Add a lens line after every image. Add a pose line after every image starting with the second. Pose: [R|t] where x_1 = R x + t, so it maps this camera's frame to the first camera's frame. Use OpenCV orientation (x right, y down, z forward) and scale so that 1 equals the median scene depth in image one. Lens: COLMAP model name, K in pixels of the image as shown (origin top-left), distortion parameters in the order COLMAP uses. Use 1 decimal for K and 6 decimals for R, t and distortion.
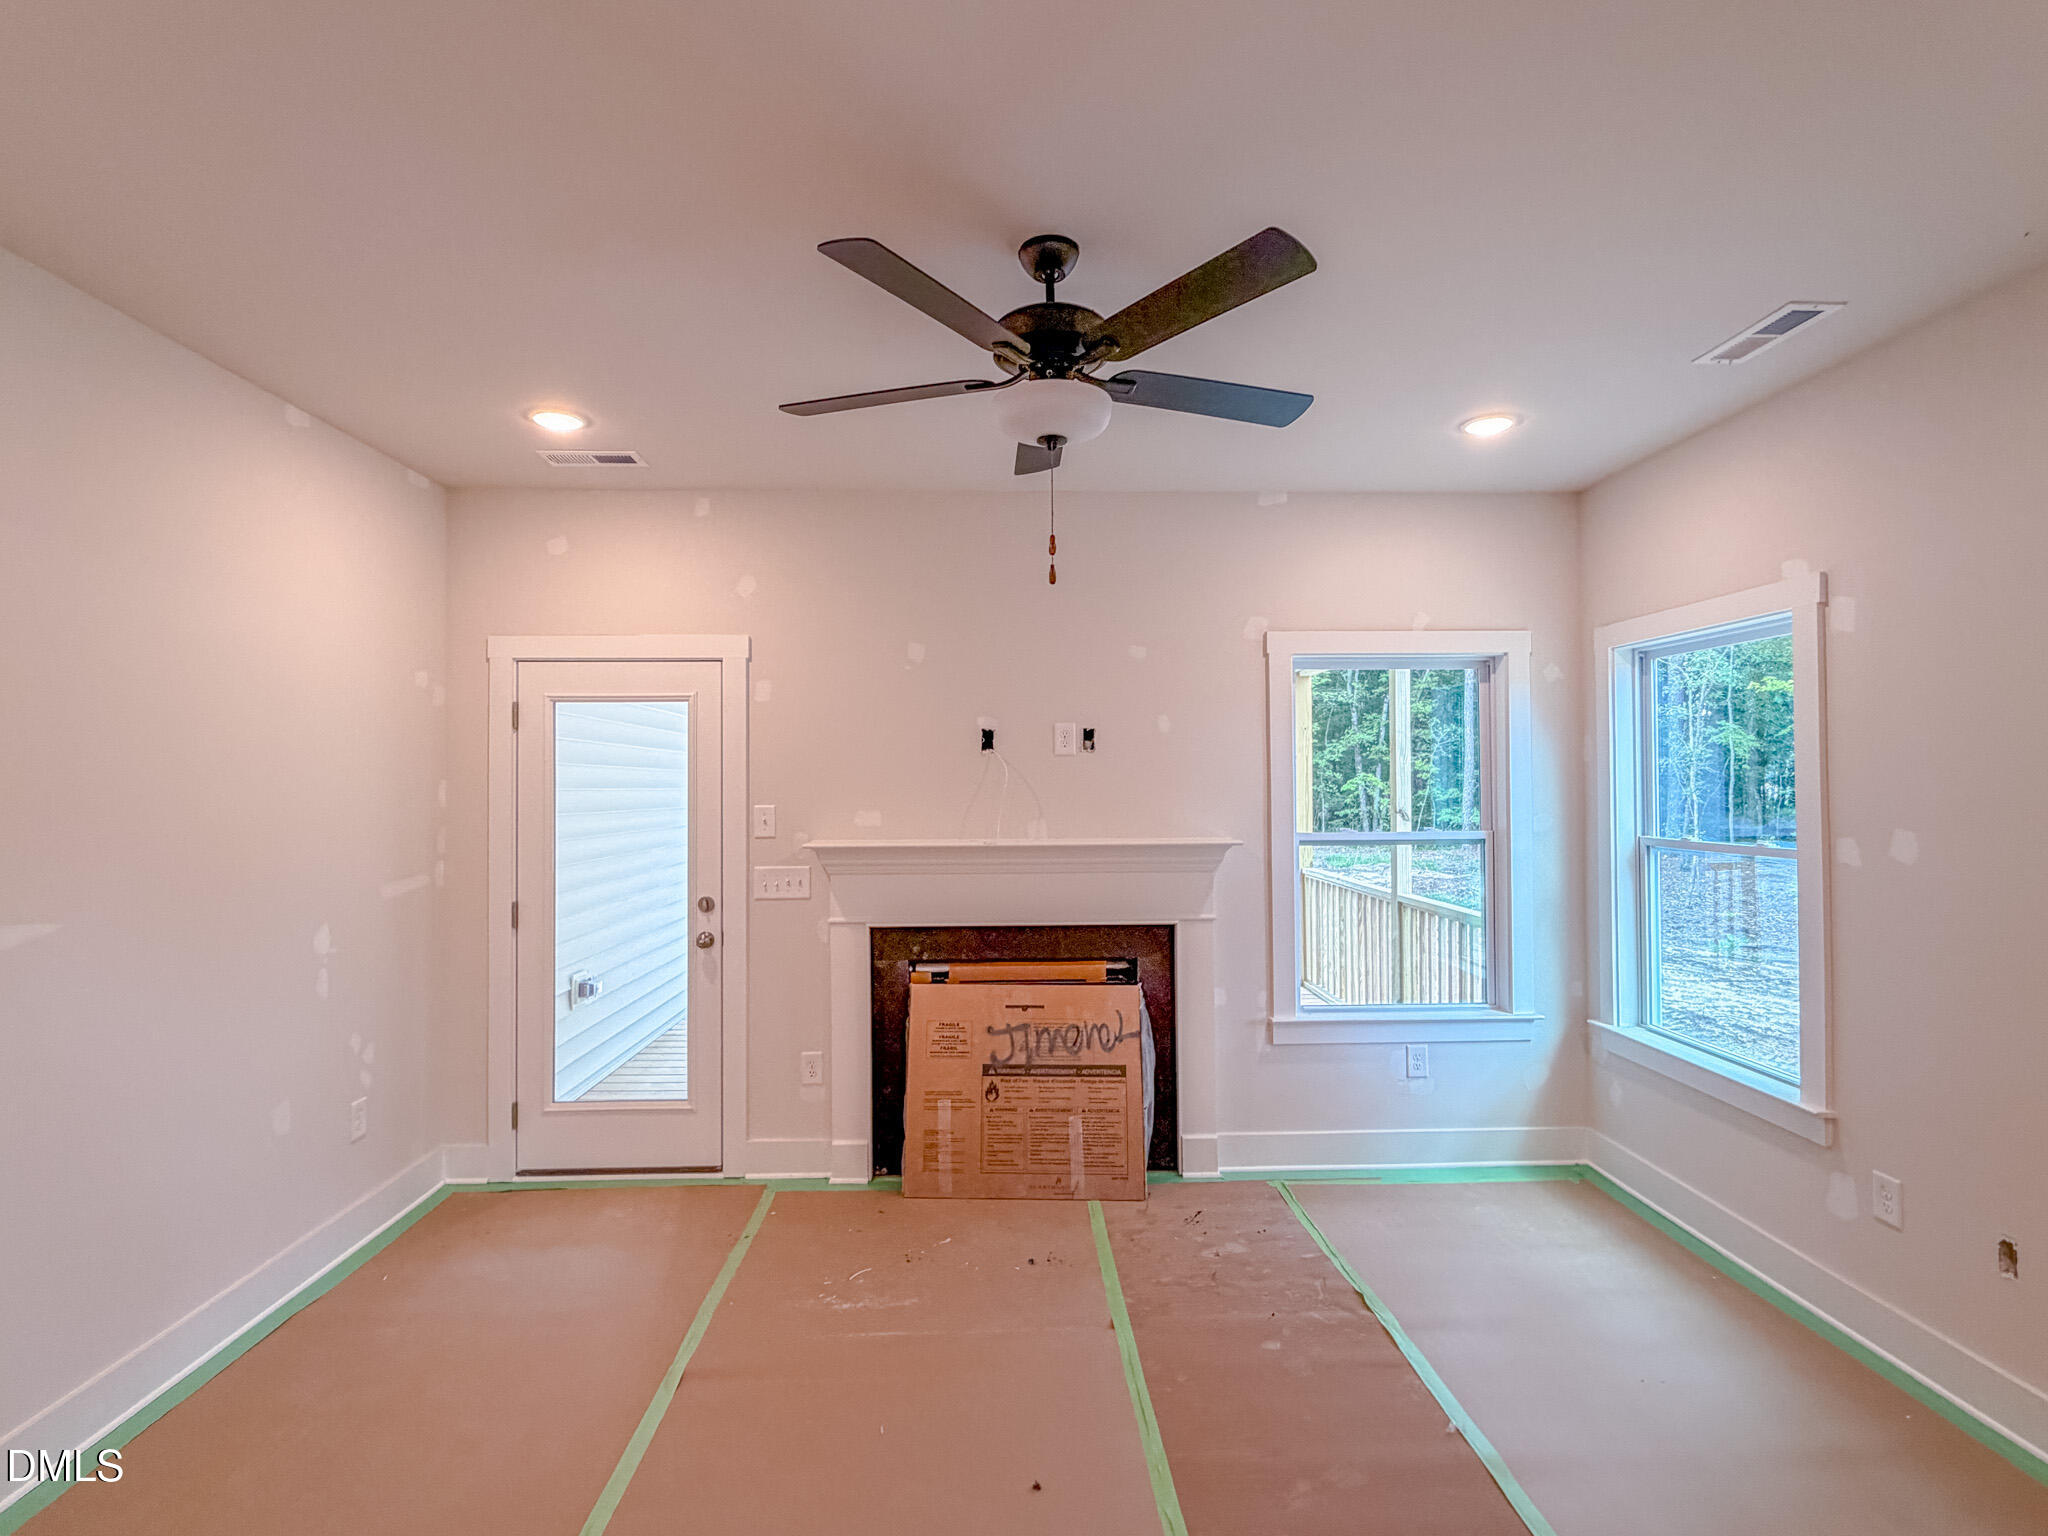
lens RADIAL K [[993.7, 0, 1021.6], [0, 993.7, 764.0], [0, 0, 1]] dist [-0.001480, -0.000817]
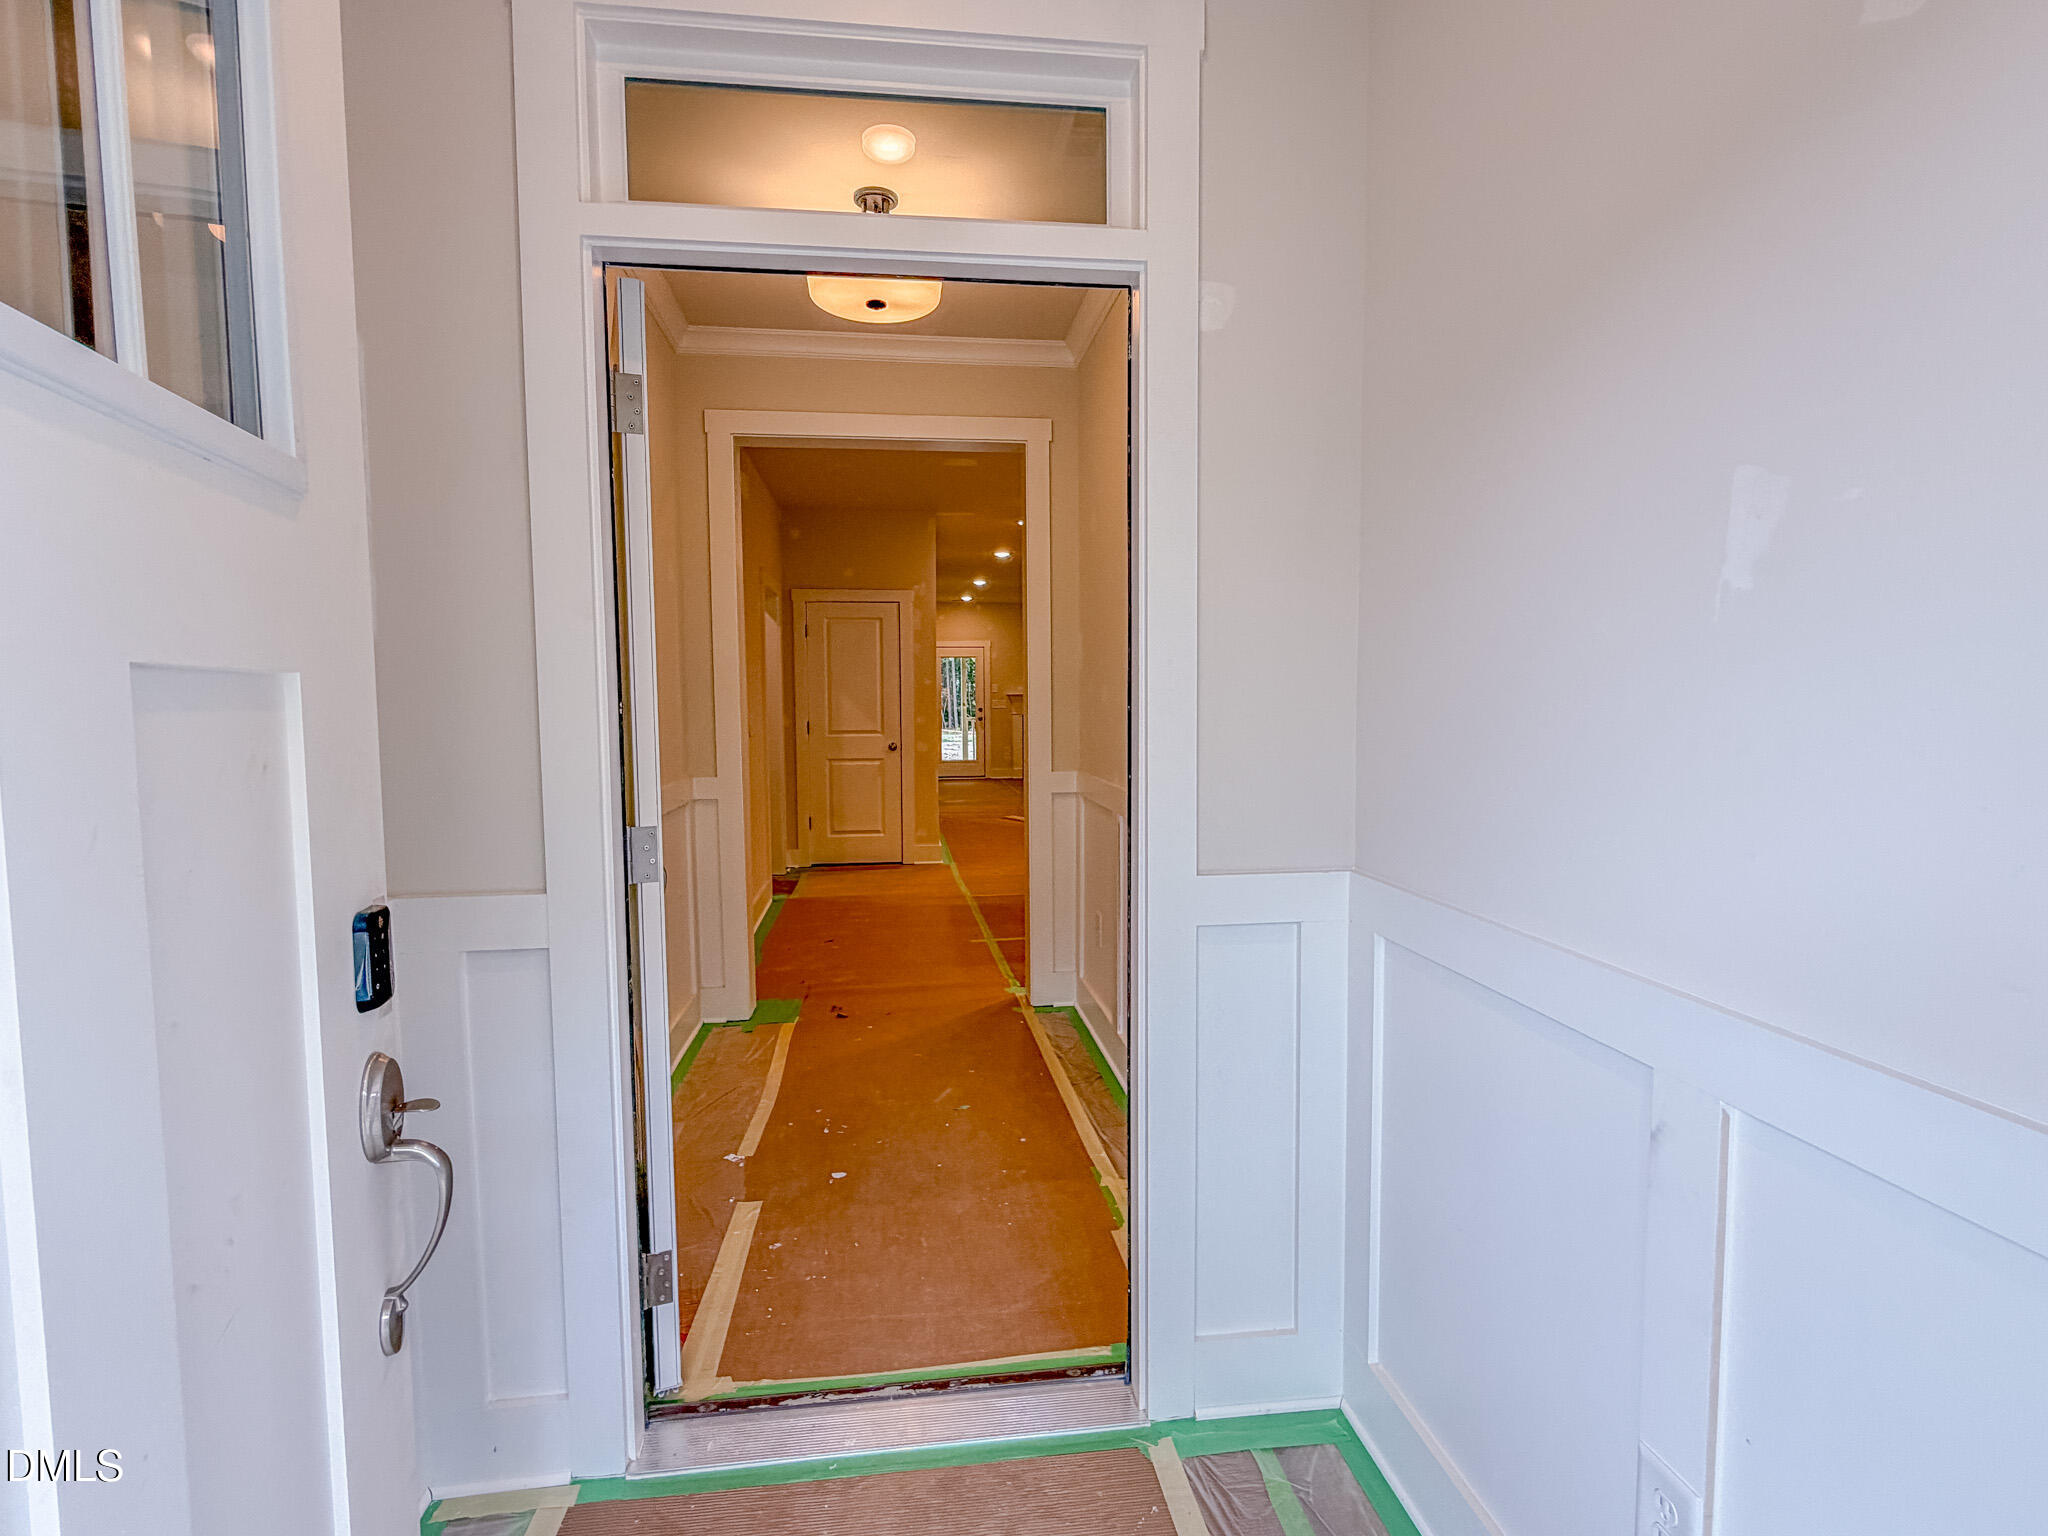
lens RADIAL K [[993.7, 0, 1030.4], [0, 993.7, 766.3], [0, 0, 1]] dist [-0.001480, -0.000817]
pose [[0.994124, -0.008969, 0.107876, -0.549060], [-0.000871, 0.995867, 0.090824, 0.006778], [-0.108245, -0.090385, 0.990007, -2.943505]]
